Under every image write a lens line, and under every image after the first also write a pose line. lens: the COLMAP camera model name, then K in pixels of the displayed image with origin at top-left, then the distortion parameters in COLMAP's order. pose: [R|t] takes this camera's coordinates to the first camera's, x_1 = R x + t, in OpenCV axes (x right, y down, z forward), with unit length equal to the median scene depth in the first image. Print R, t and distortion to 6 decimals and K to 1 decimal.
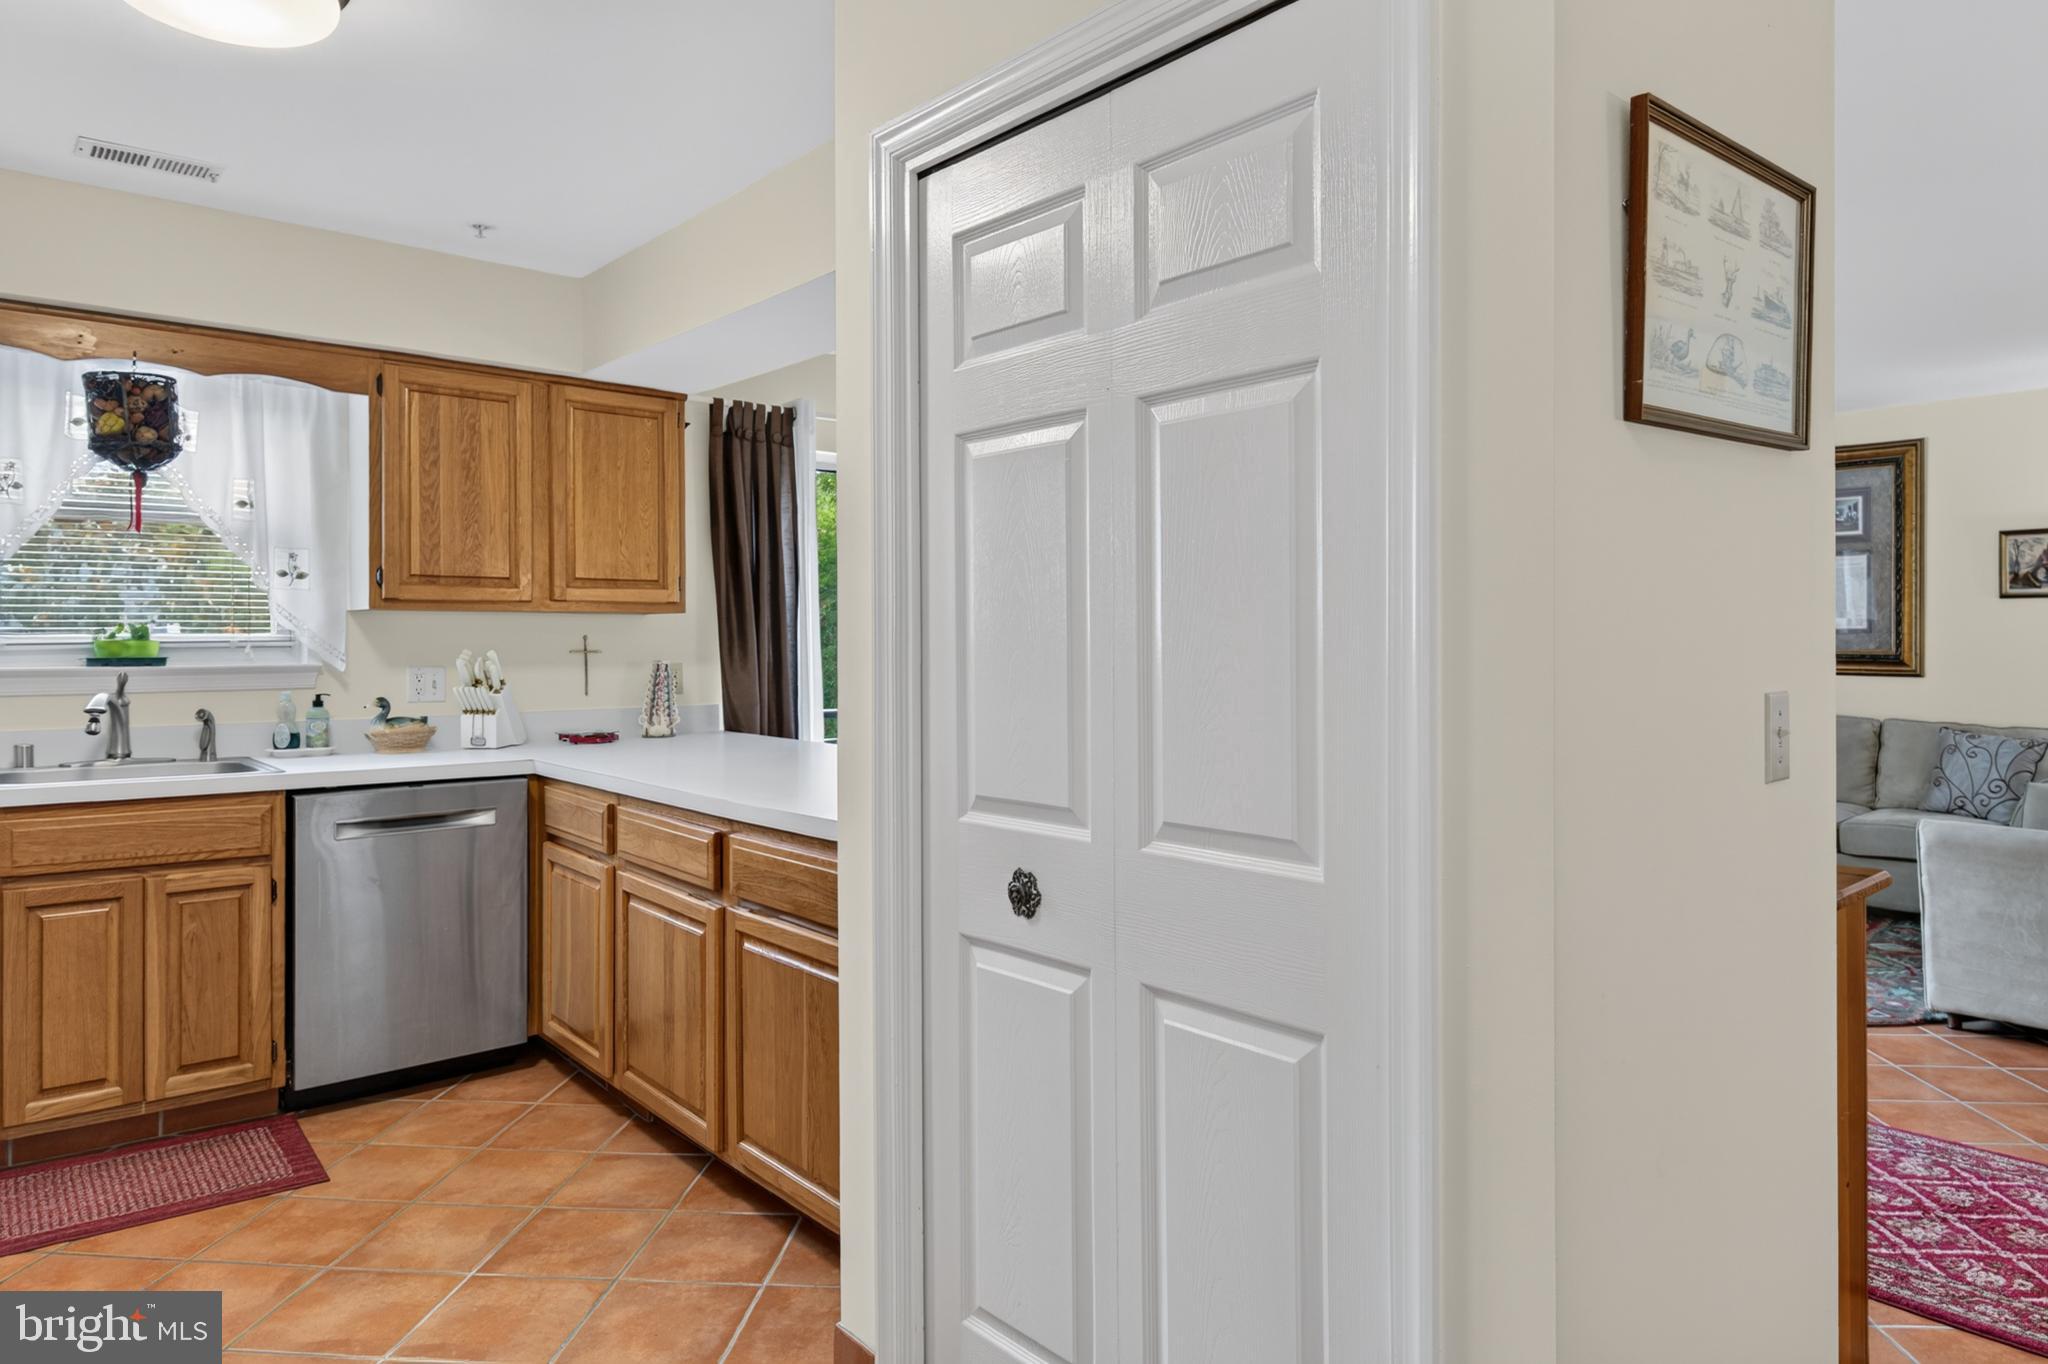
lens RADIAL K [[1264.8, 0, 1033.4], [0, 1264.8, 645.7], [0, 0, 1]] dist [0.022852, -0.019463]
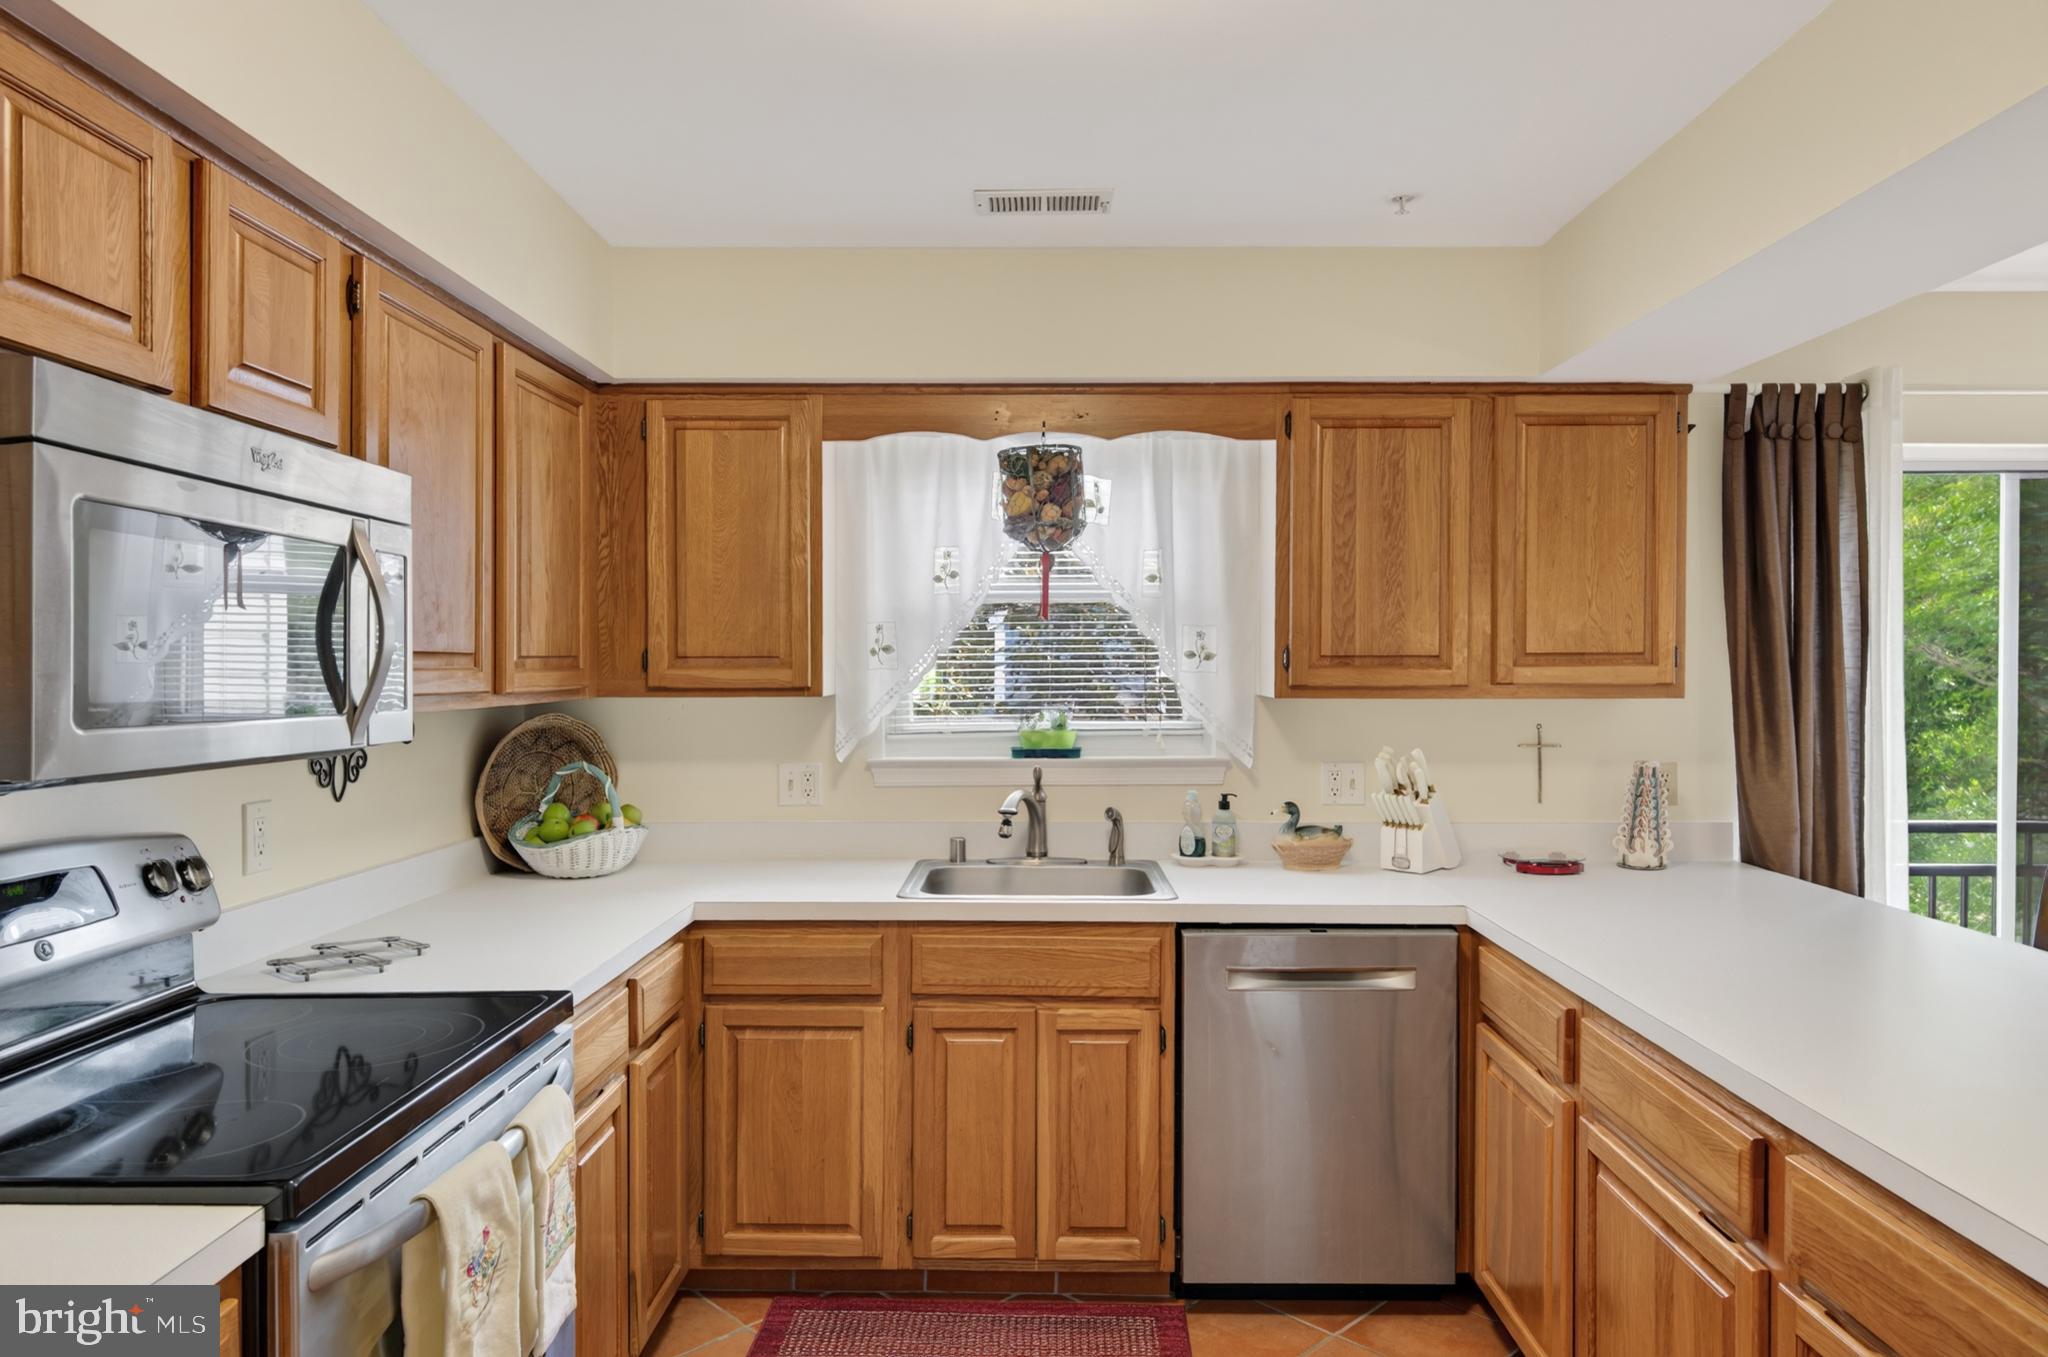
lens RADIAL K [[1296.7, 0, 1035.0], [0, 1296.7, 689.2], [0, 0, 1]] dist [0.025241, -0.027813]
pose [[0.753743, 0.013902, -0.657022, -0.086971], [-0.003262, 0.999843, 0.017413, -0.050459], [0.657161, -0.010982, 0.753670, 0.266943]]
